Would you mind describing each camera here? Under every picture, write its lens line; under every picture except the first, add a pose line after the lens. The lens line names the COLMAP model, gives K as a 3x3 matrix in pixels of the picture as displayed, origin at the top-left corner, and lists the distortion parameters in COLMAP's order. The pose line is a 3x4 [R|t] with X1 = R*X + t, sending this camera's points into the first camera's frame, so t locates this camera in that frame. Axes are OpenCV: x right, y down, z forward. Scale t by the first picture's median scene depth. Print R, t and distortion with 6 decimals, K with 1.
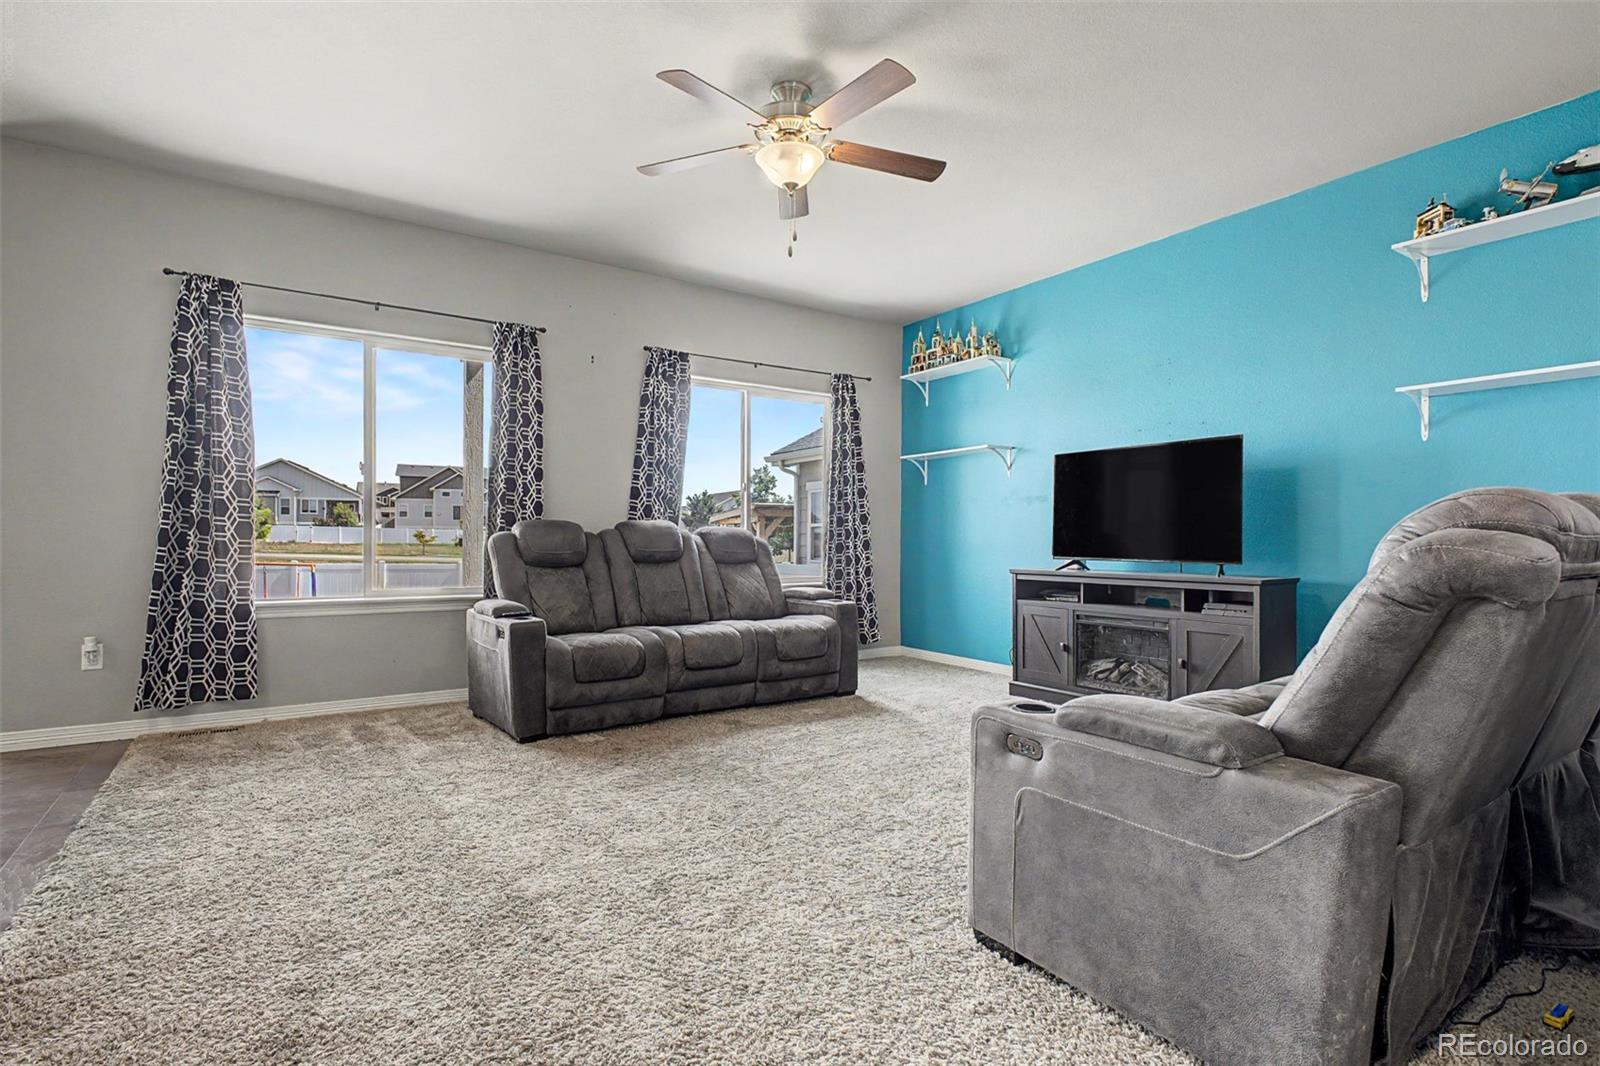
lens RADIAL K [[761.0, 0, 800.0], [0, 761.0, 533.0], [0, 0, 1]] dist [0.002215, -0.000332]
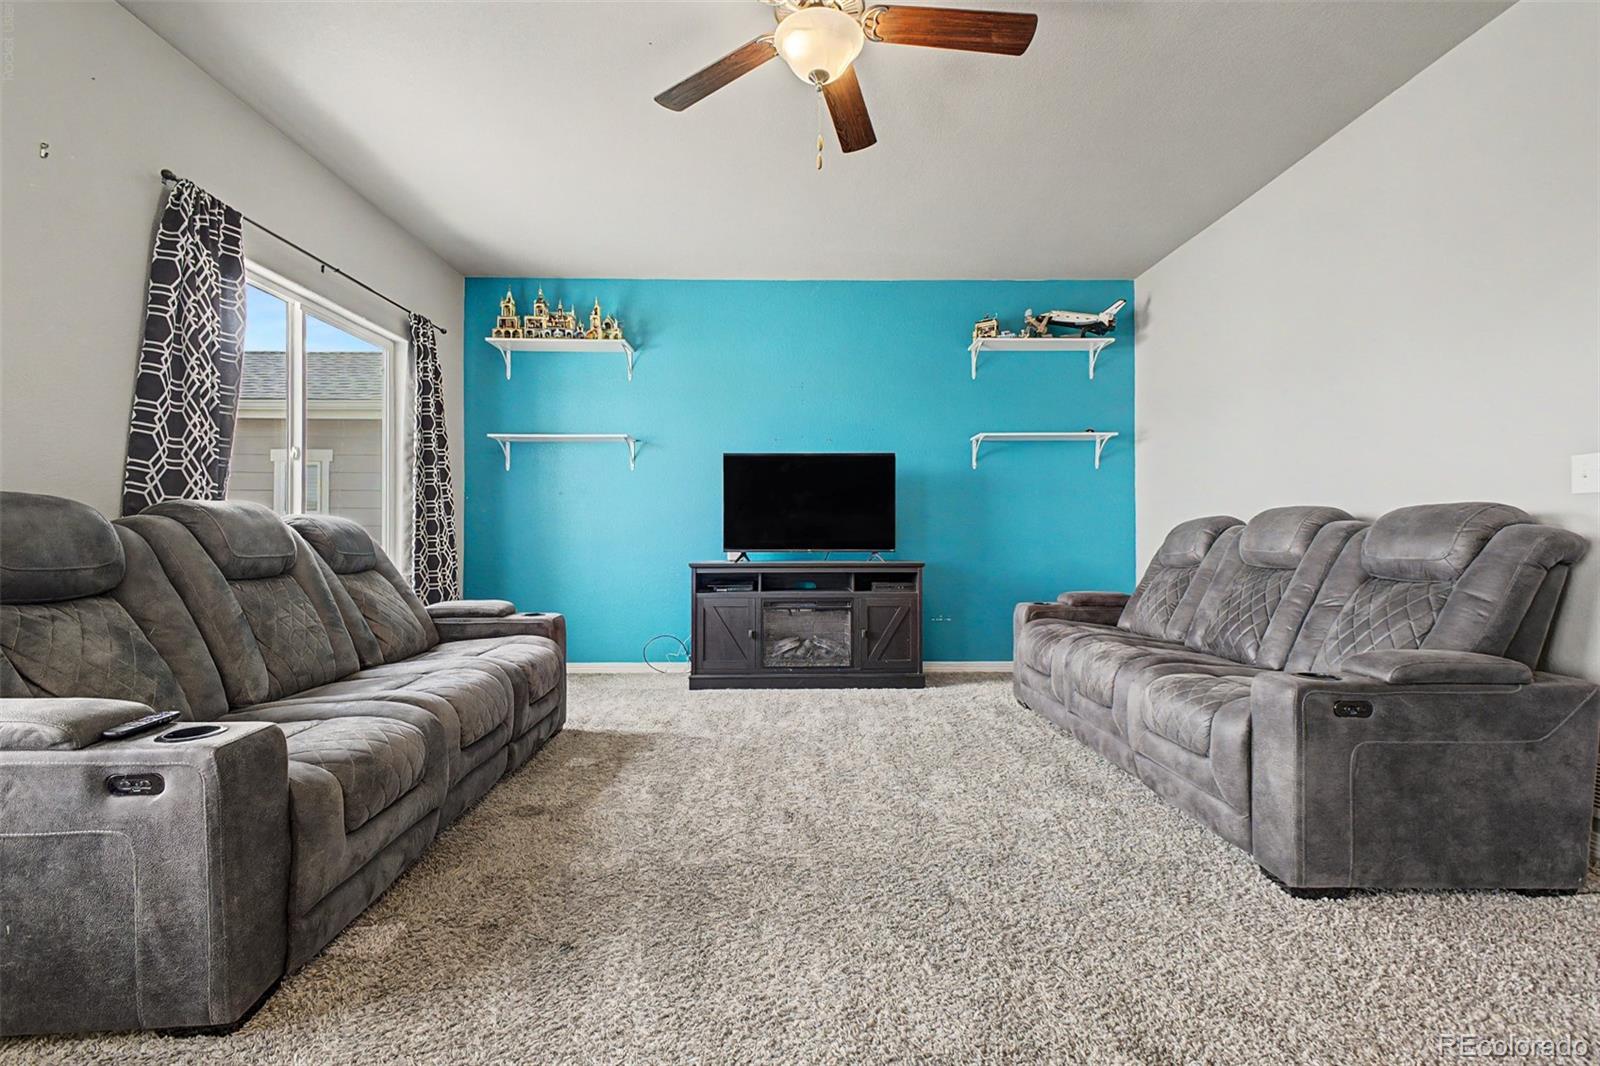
lens RADIAL K [[661.8, 0, 800.0], [0, 661.8, 533.0], [0, 0, 1]] dist [-0.000845, -0.000253]
pose [[0.553579, -0.003528, 0.832789, -0.364506], [-0.005351, 0.999955, 0.007794, 0.000305], [-0.832780, -0.008771, 0.553535, 0.404722]]
